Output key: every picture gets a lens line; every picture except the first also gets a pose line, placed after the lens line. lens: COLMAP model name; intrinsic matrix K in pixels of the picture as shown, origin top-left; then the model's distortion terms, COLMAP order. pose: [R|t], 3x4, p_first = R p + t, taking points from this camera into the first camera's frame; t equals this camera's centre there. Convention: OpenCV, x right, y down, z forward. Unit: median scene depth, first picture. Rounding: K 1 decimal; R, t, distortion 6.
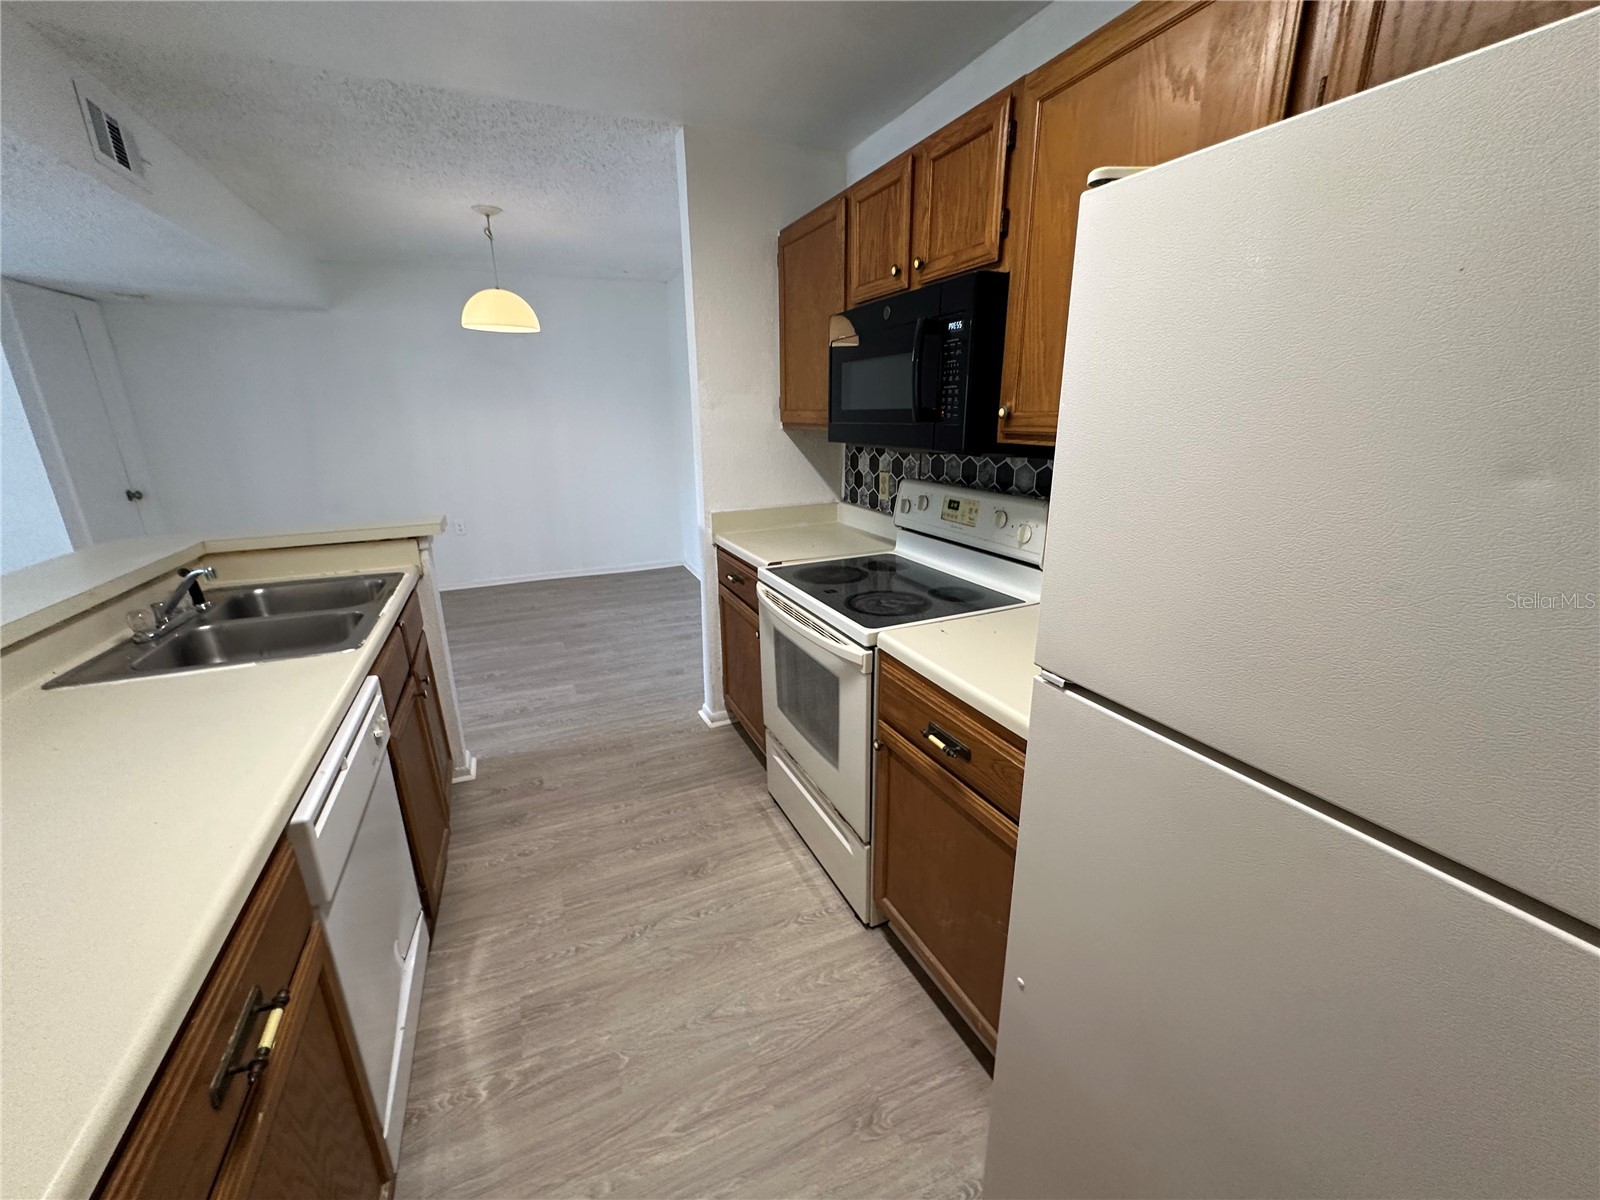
lens RADIAL K [[635.8, 0, 802.6], [0, 635.8, 600.4], [0, 0, 1]] dist [-0.005985, -0.000502]
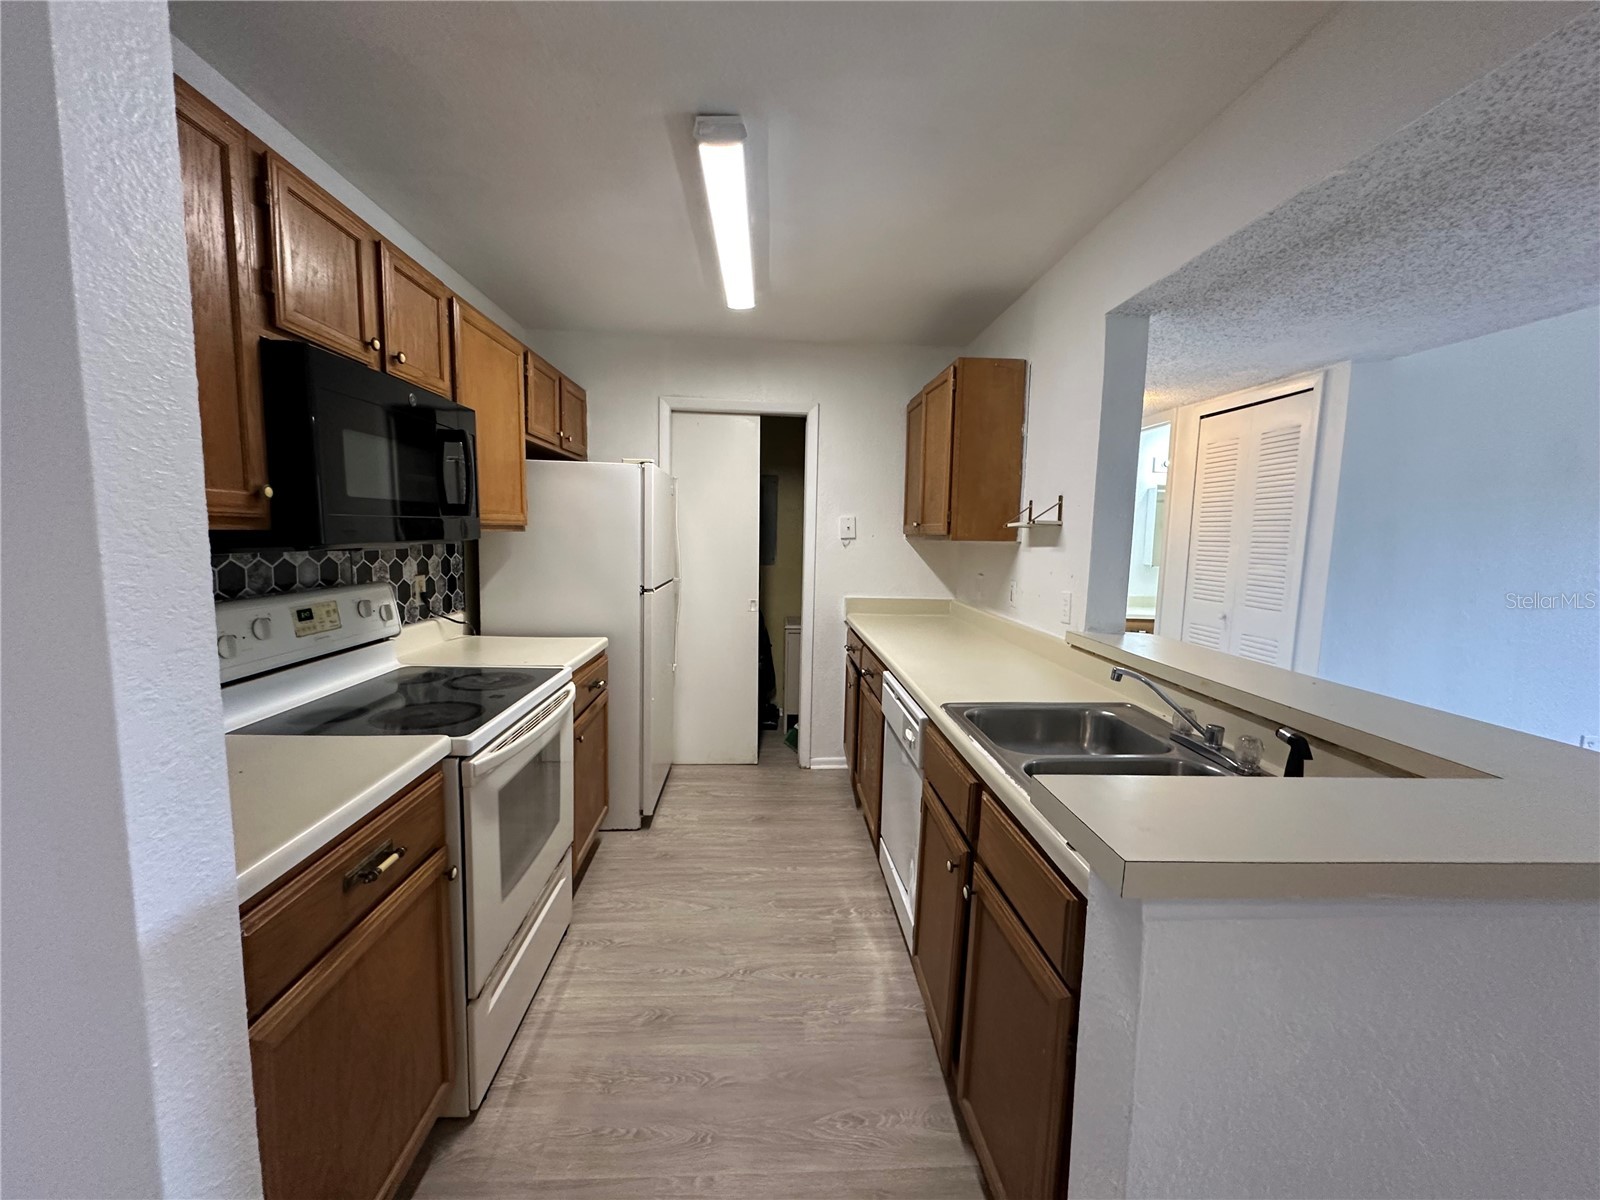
lens RADIAL K [[635.8, 0, 793.0], [0, 635.8, 601.5], [0, 0, 1]] dist [-0.005985, -0.000502]
pose [[-0.927542, -0.046960, 0.370756, -0.661268], [0.099383, 0.925357, 0.365839, -0.417027], [-0.360262, 0.376178, -0.853640, 1.528280]]
